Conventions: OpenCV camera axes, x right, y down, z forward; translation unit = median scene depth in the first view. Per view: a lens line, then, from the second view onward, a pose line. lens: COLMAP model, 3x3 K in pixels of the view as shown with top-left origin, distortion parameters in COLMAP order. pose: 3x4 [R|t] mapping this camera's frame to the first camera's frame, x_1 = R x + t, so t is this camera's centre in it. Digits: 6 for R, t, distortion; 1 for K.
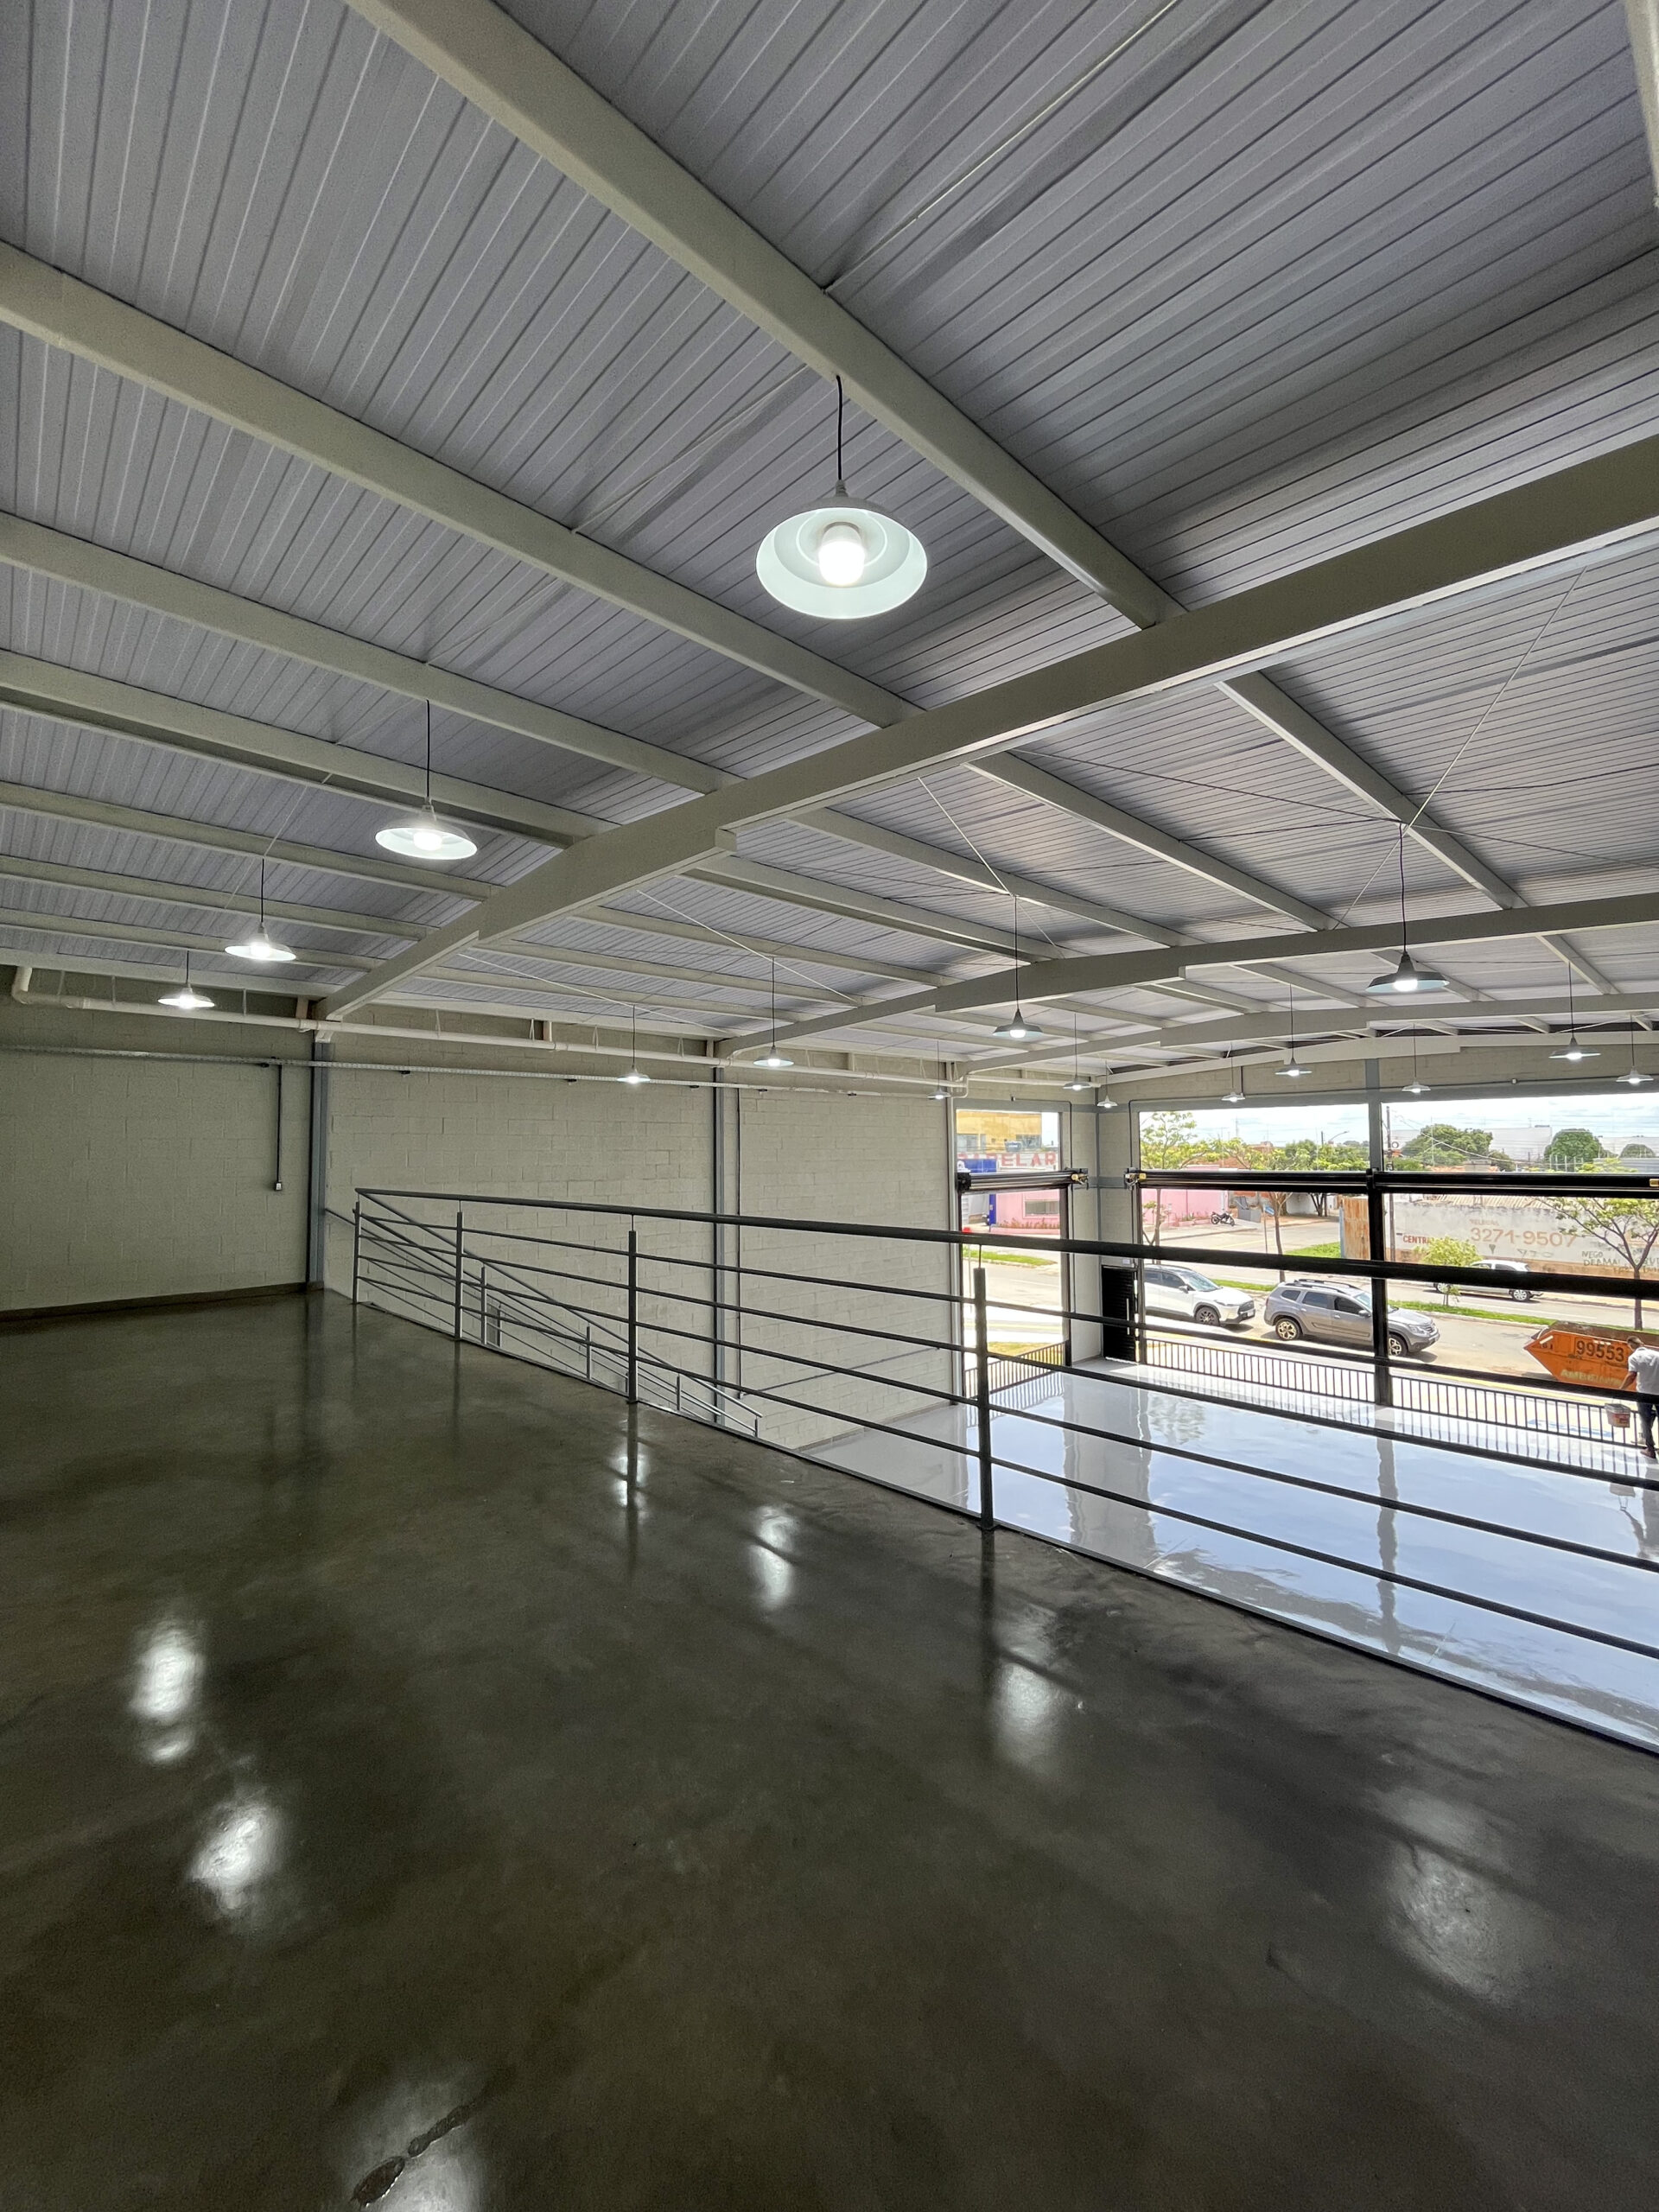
lens RADIAL K [[907.6, 0, 844.7], [0, 907.6, 1107.2], [0, 0, 1]] dist [-0.000973, -0.003125]
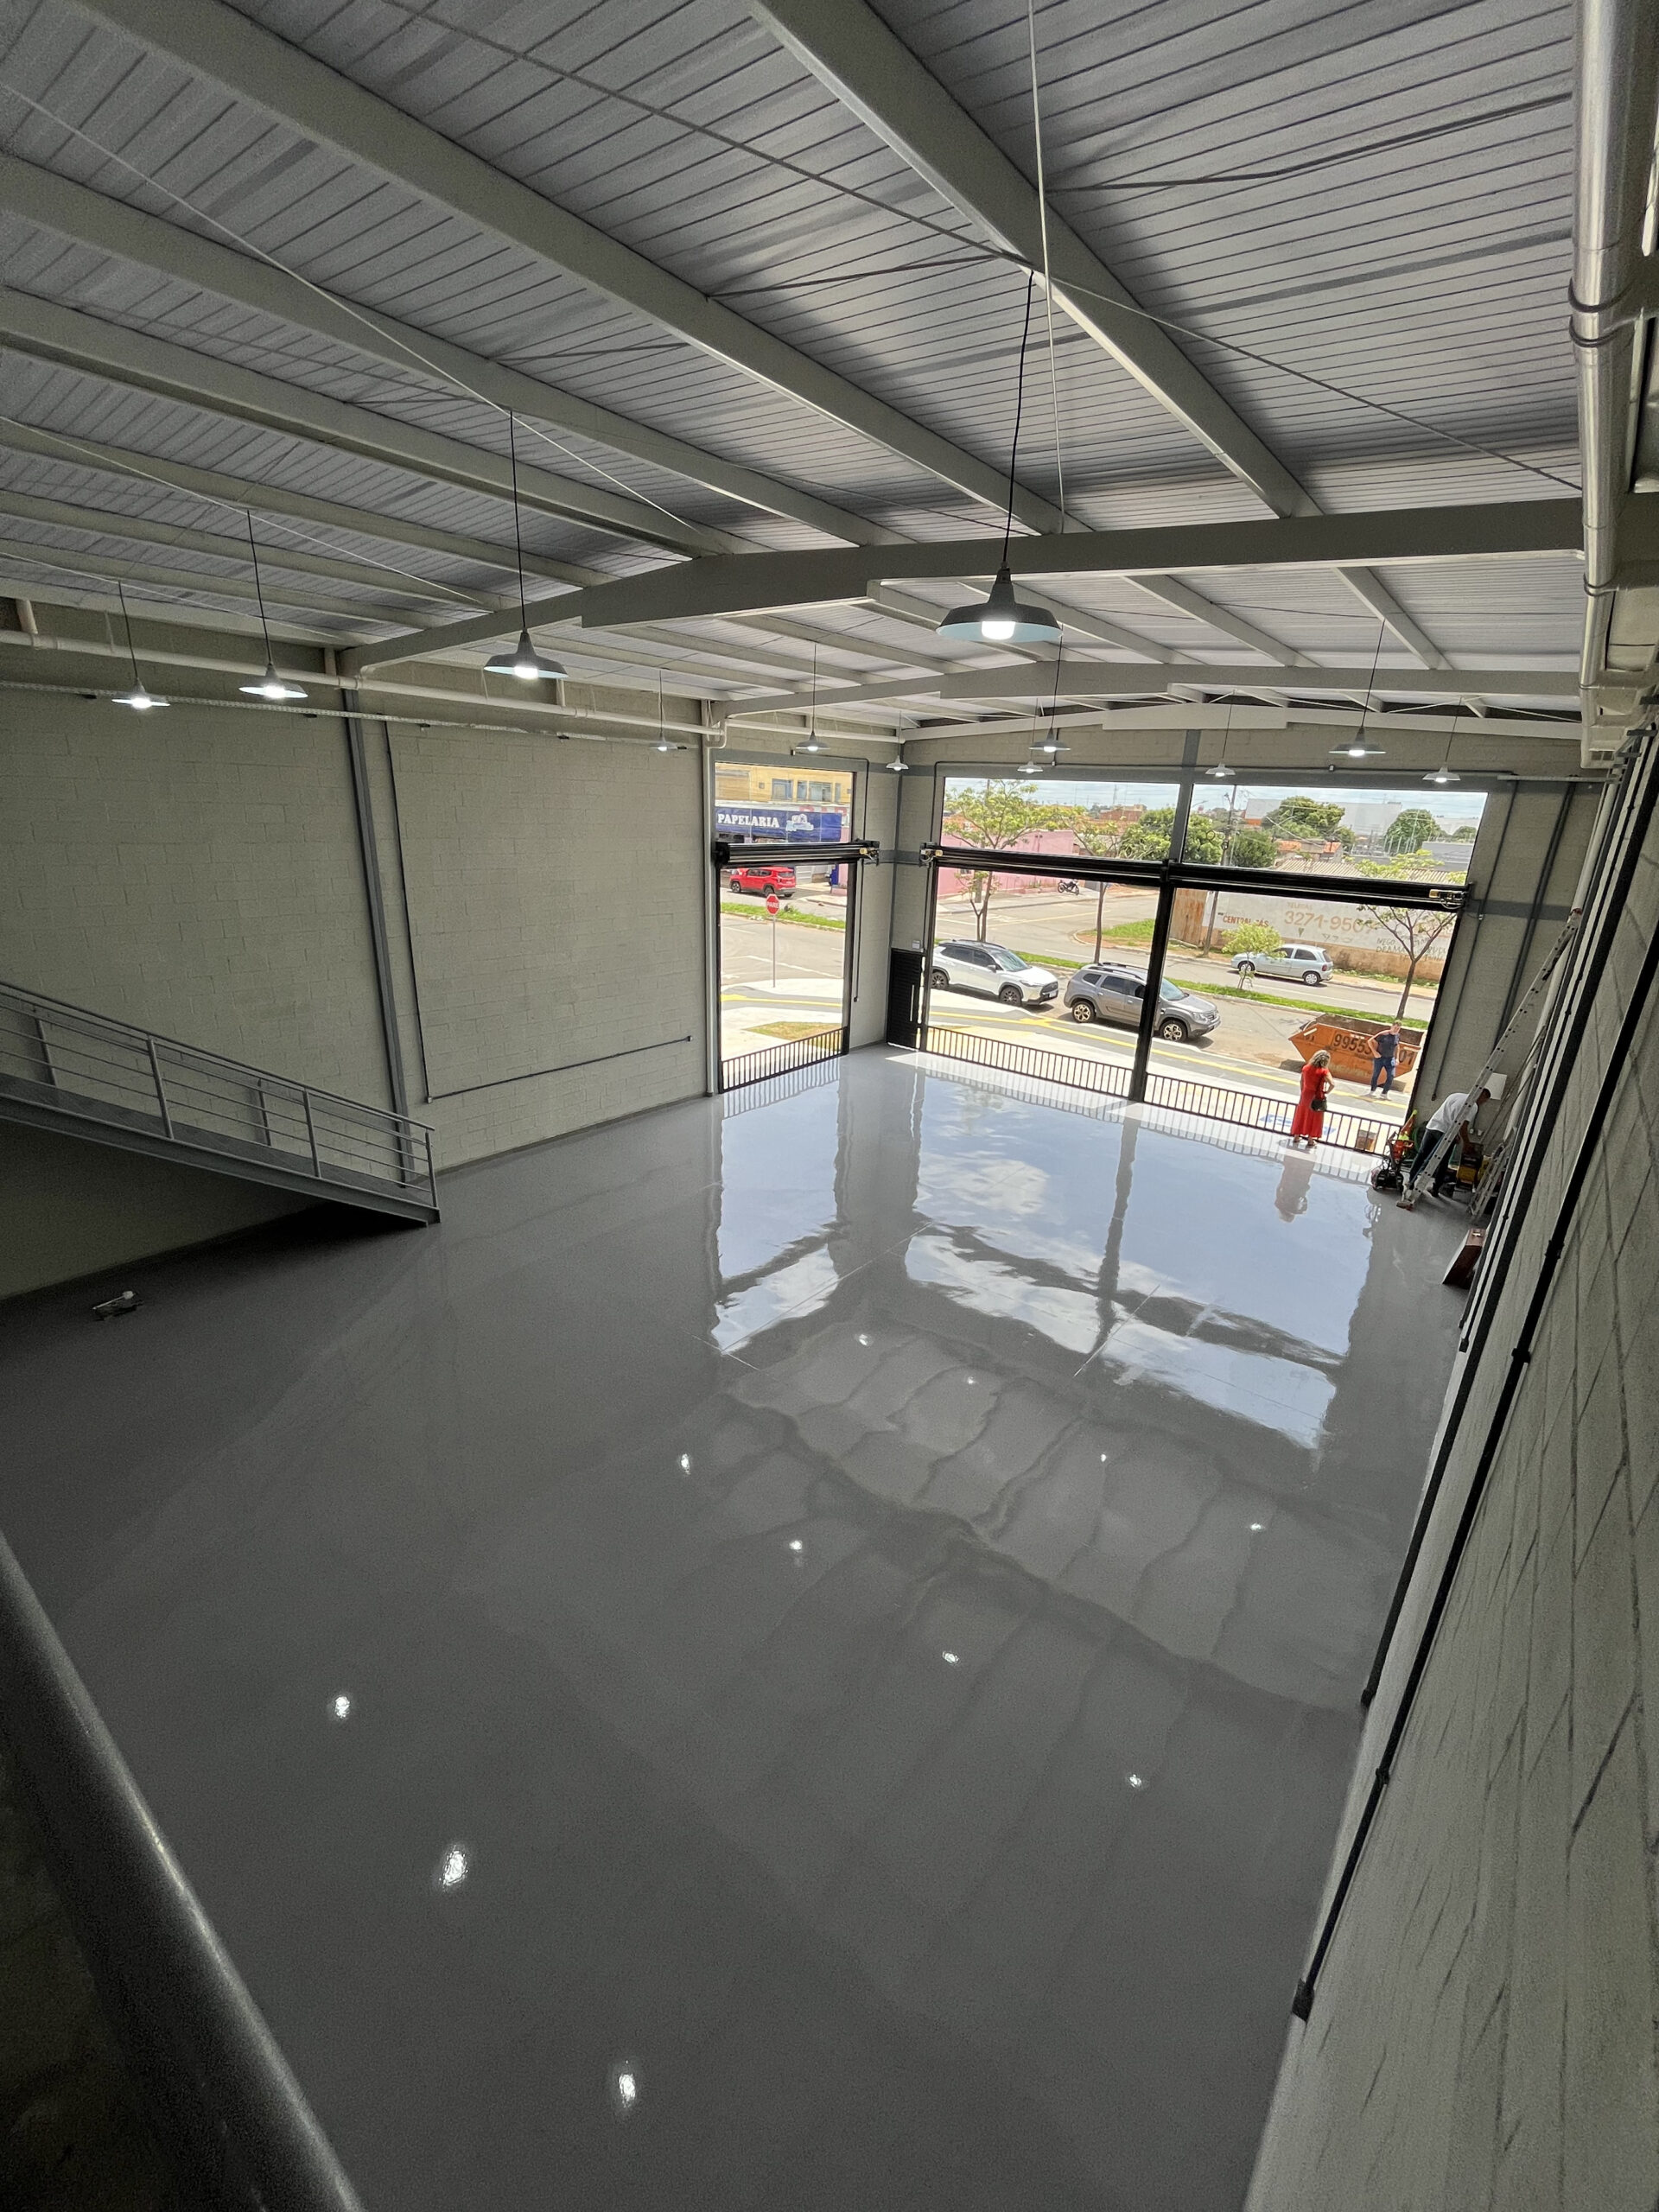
lens RADIAL K [[907.6, 0, 844.7], [0, 907.6, 1107.2], [0, 0, 1]] dist [-0.000973, -0.003125]
pose [[0.989756, 0.003909, 0.142714, 0.117591], [-0.056557, 0.928578, 0.366802, -0.015817], [-0.131087, -0.371116, 0.919287, 0.099430]]
